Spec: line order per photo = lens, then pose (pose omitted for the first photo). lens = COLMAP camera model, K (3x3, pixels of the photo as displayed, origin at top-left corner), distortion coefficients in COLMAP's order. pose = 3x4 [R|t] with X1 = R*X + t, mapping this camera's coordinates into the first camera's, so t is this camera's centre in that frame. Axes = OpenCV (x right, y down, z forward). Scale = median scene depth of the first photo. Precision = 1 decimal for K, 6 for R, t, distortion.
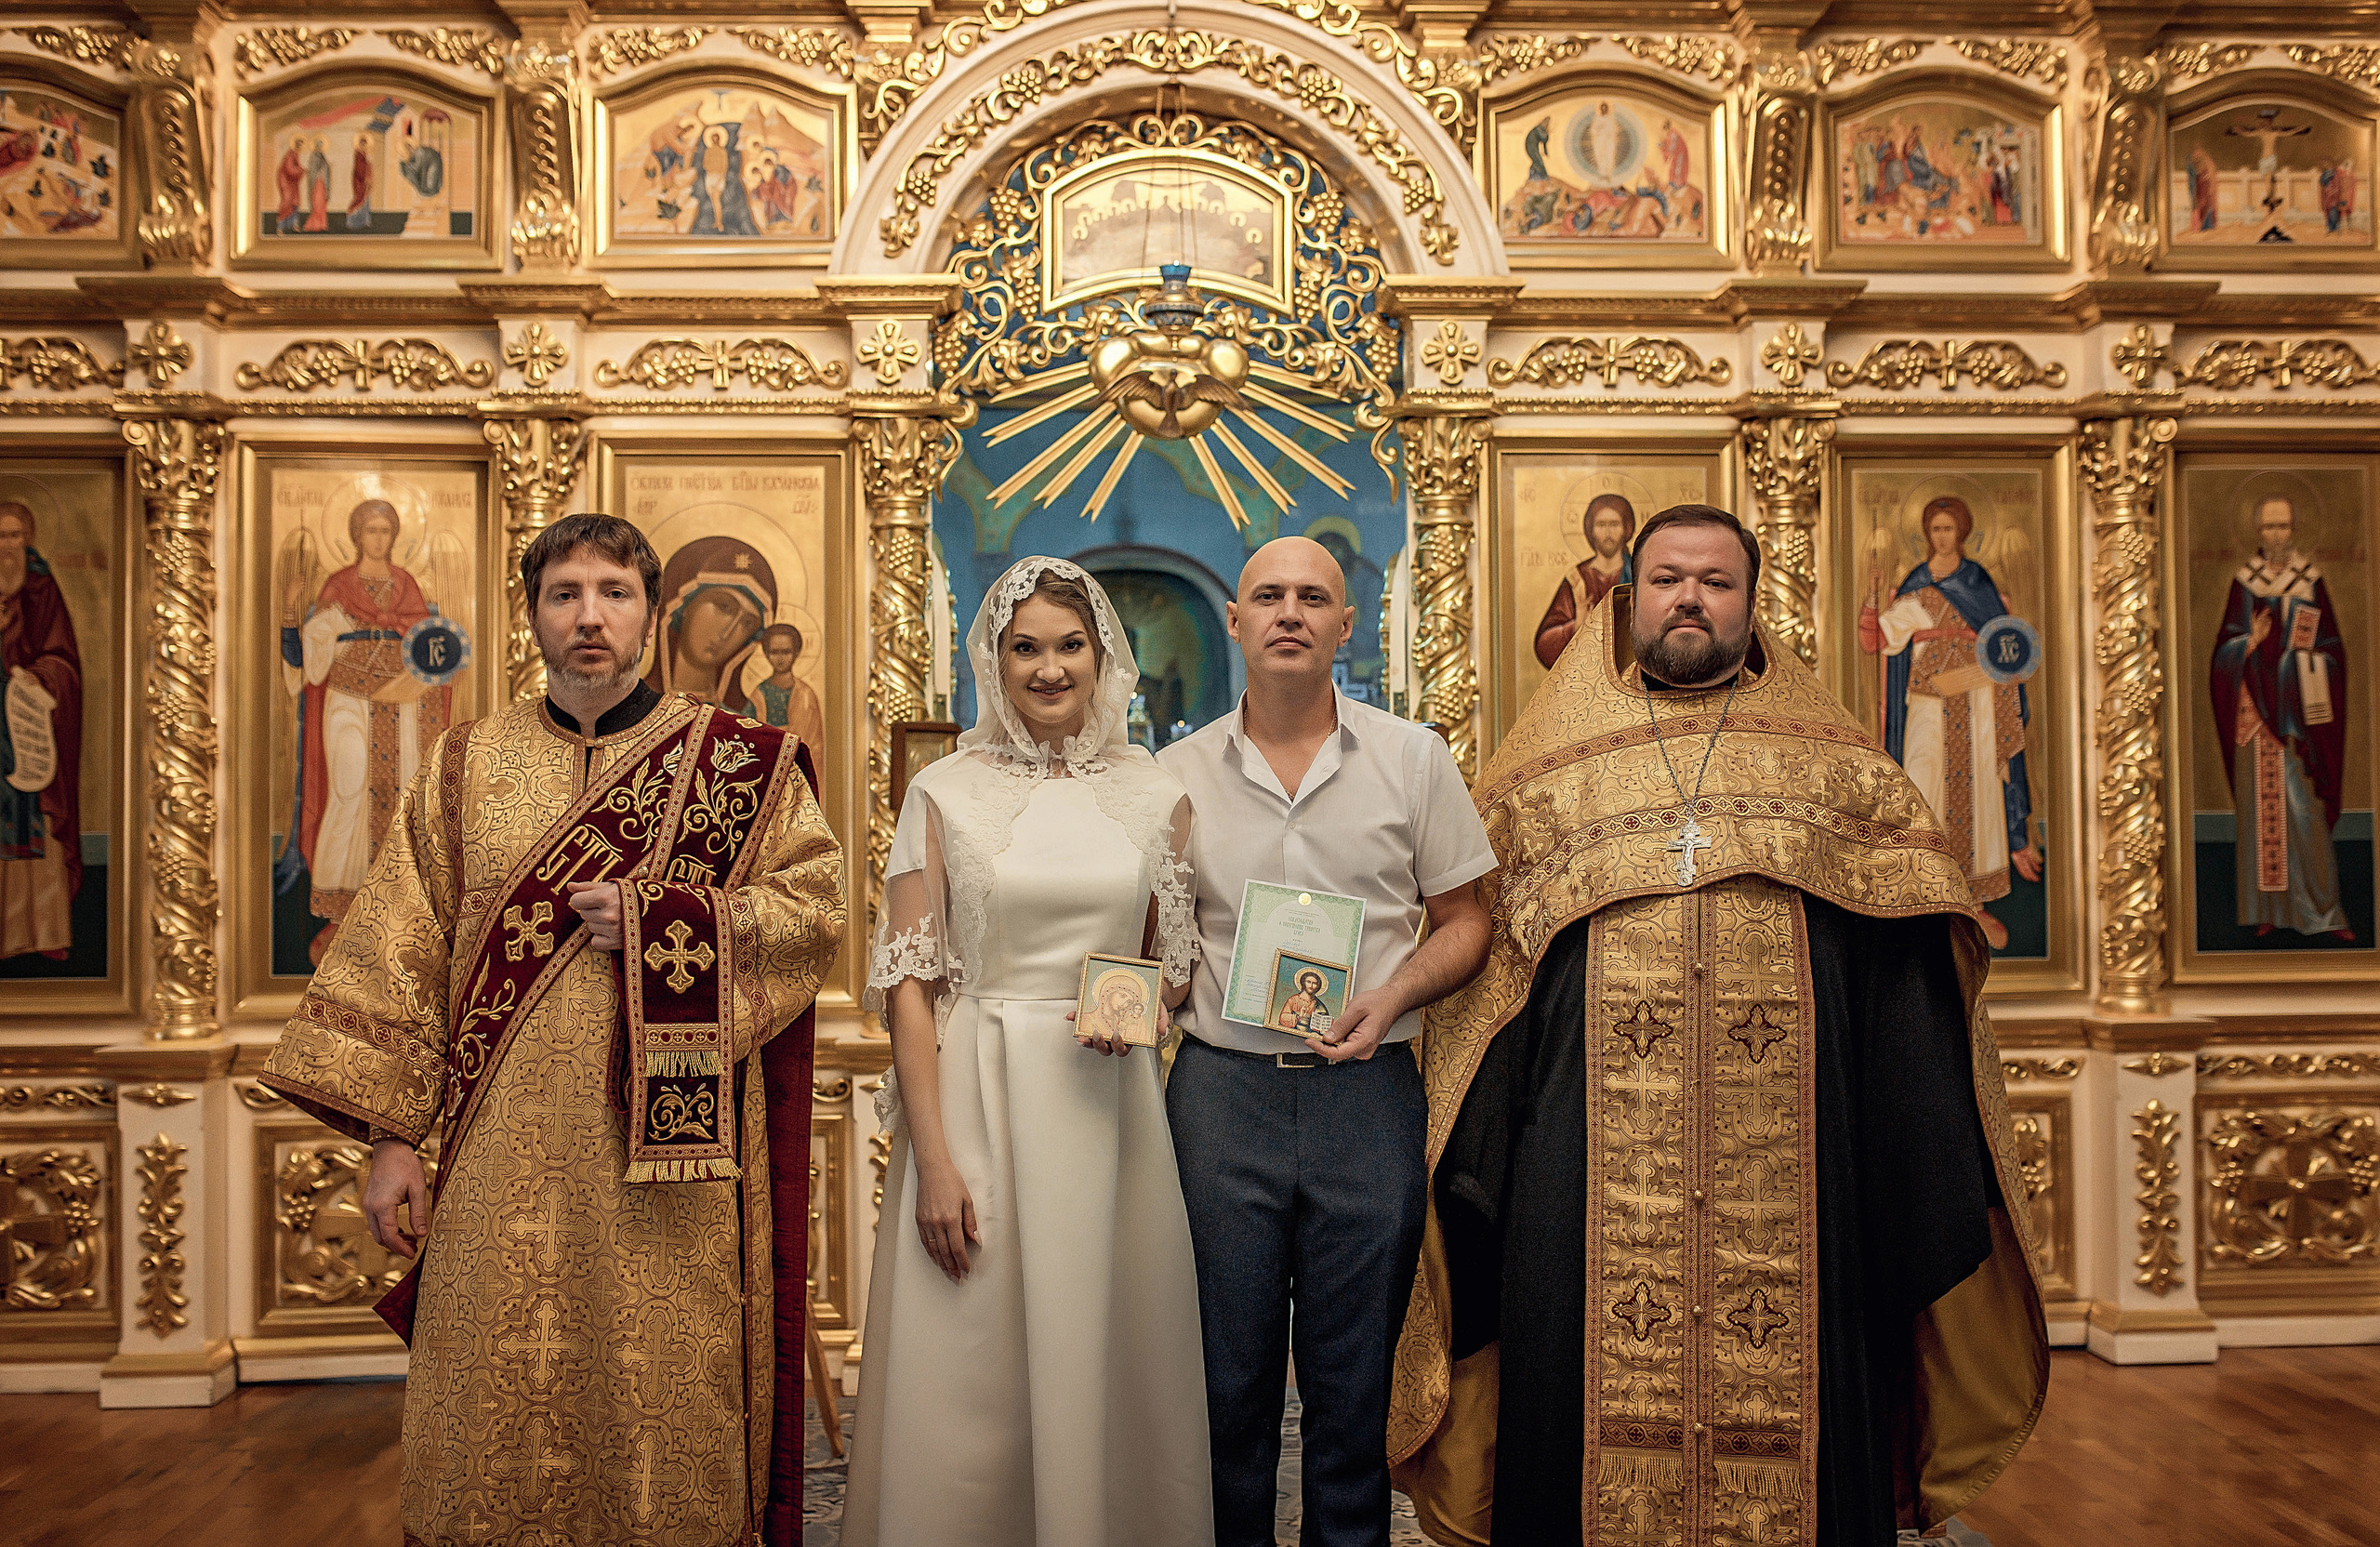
lens RADIAL K [[2454.7, 0, 1201.8], [0, 2454.7, 764.4], [0, 0, 1]] dist [-0.046957, 0.000000]
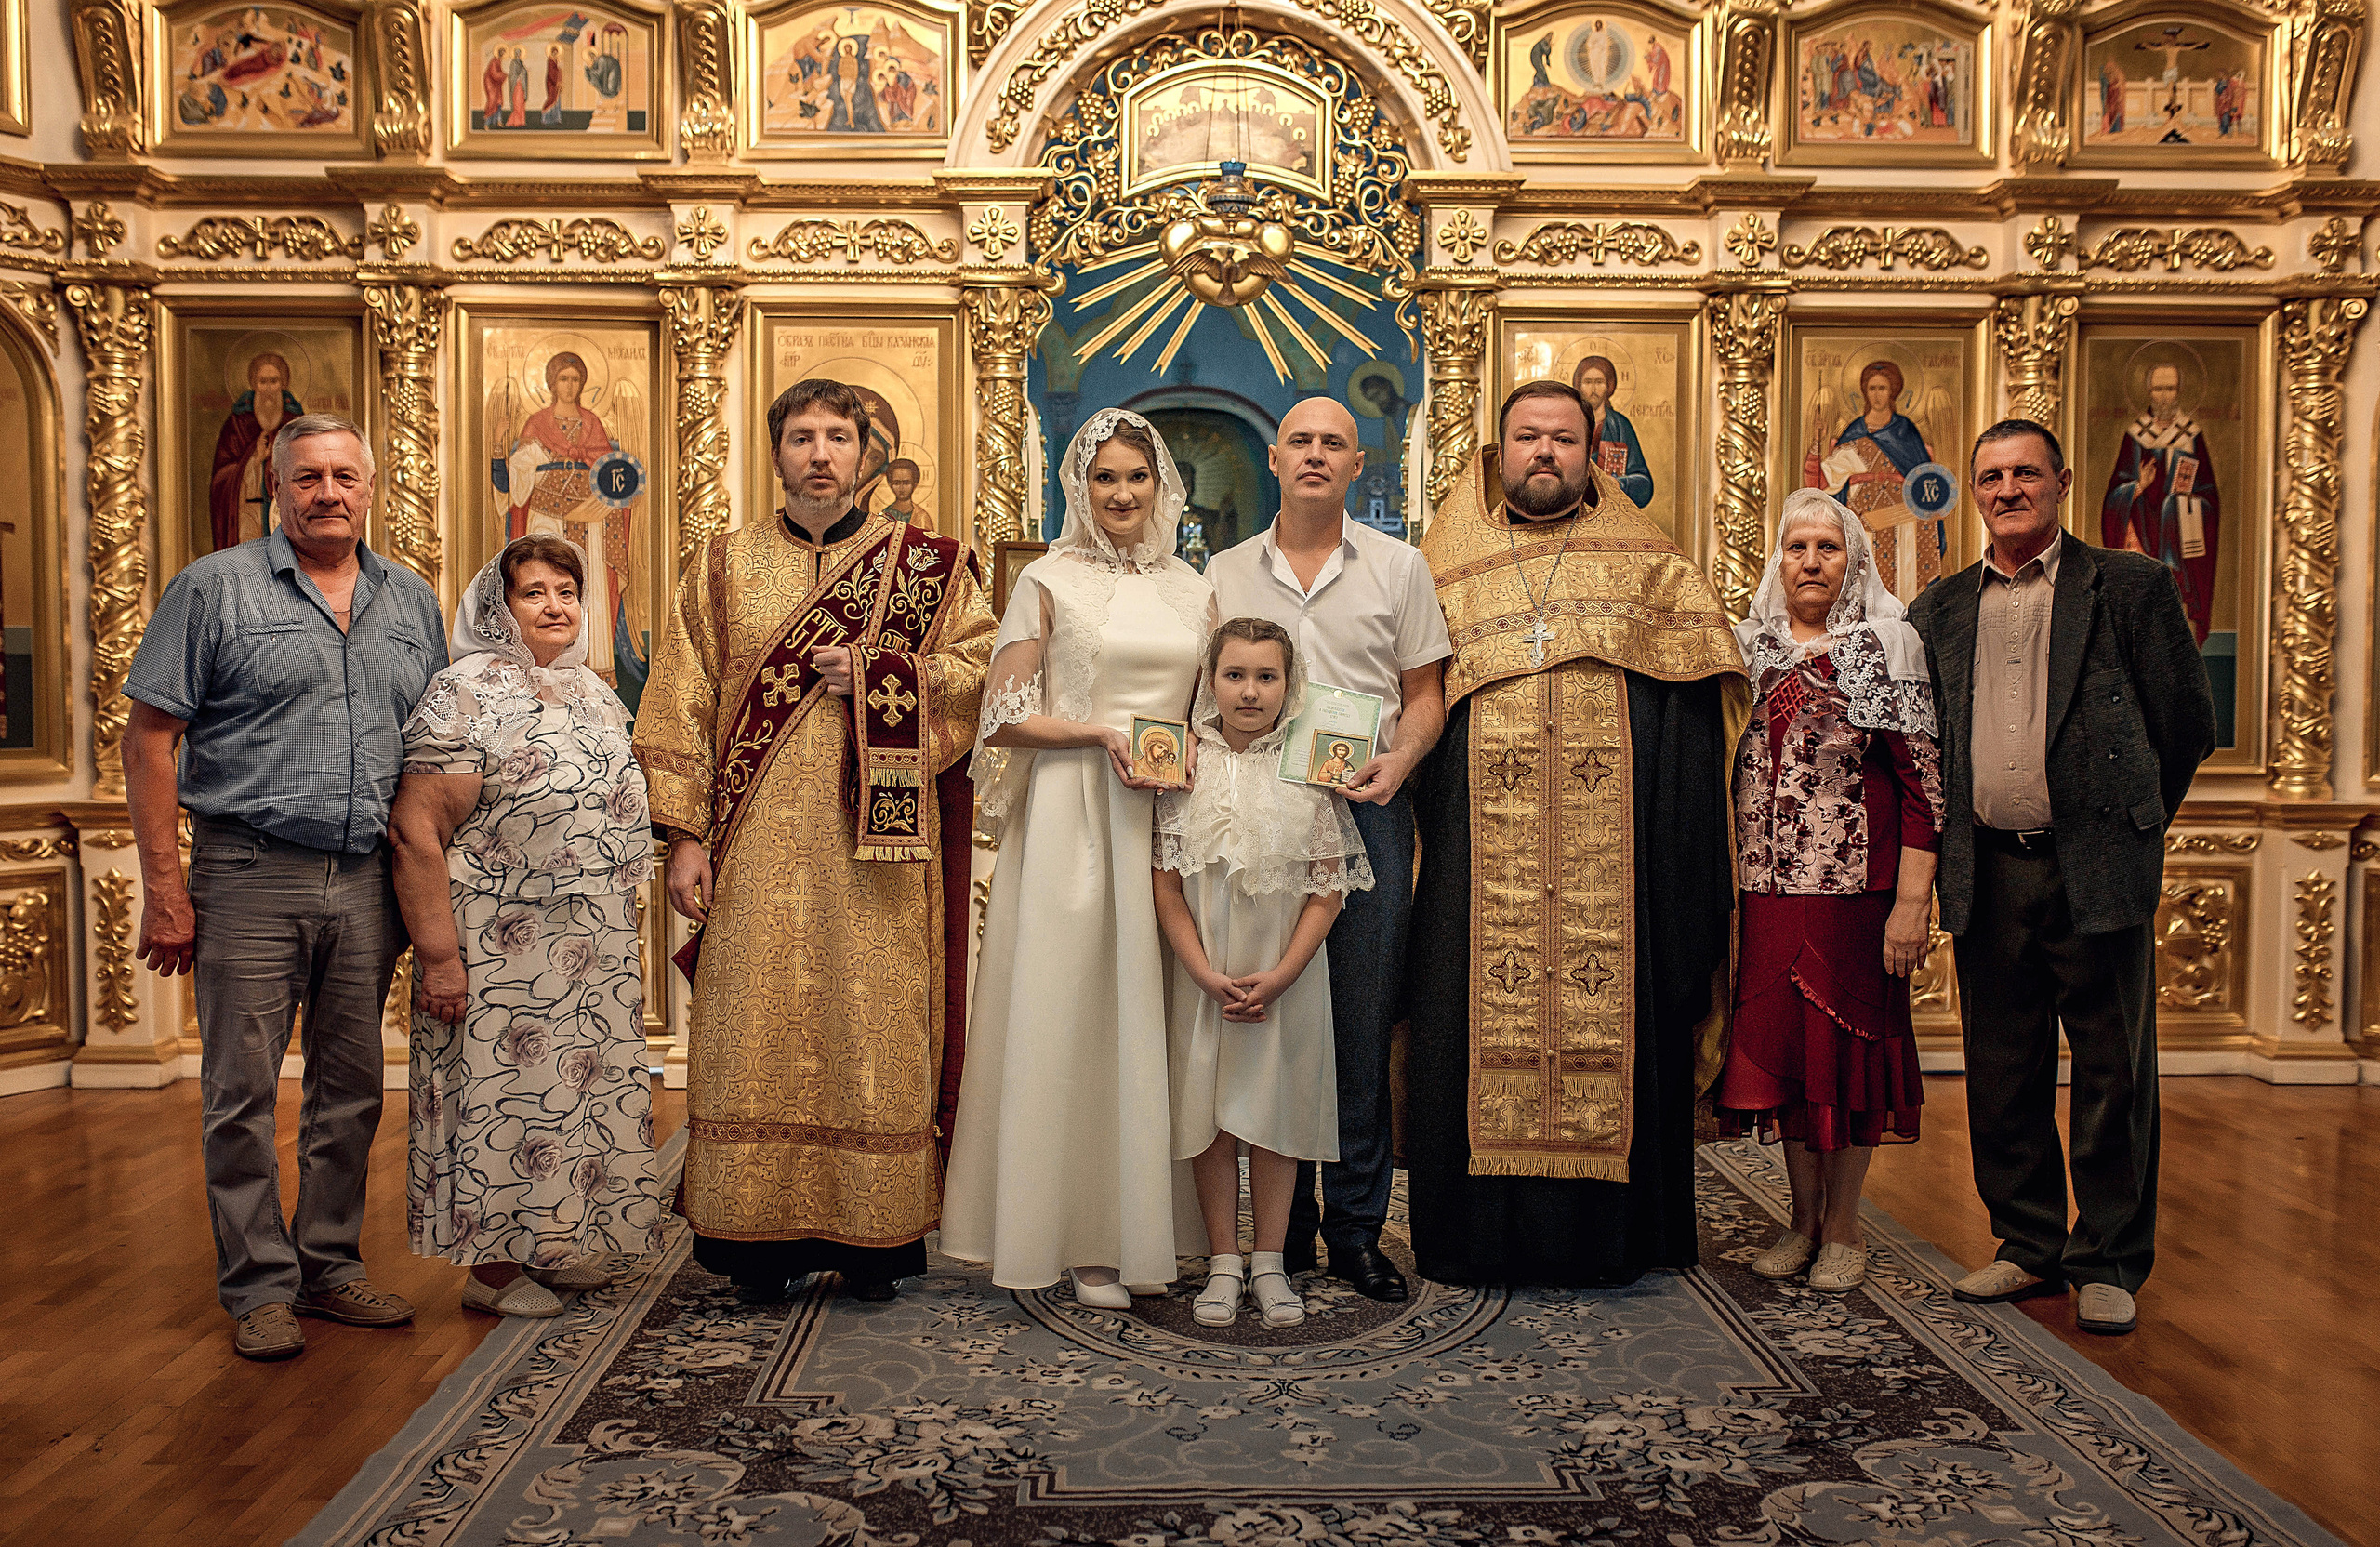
lens RADIAL K [[2454.7, 0, 1171.8], [0, 2454.7, 783.4], [0, 0, 1]] dist [-0.046957, 0.000000]
pose [[0.999753, 0.011614, -0.018949, -0.014572], [-0.010178, 0.997191, 0.074212, 0.010732], [0.019758, -0.074001, 0.997062, -0.210732]]
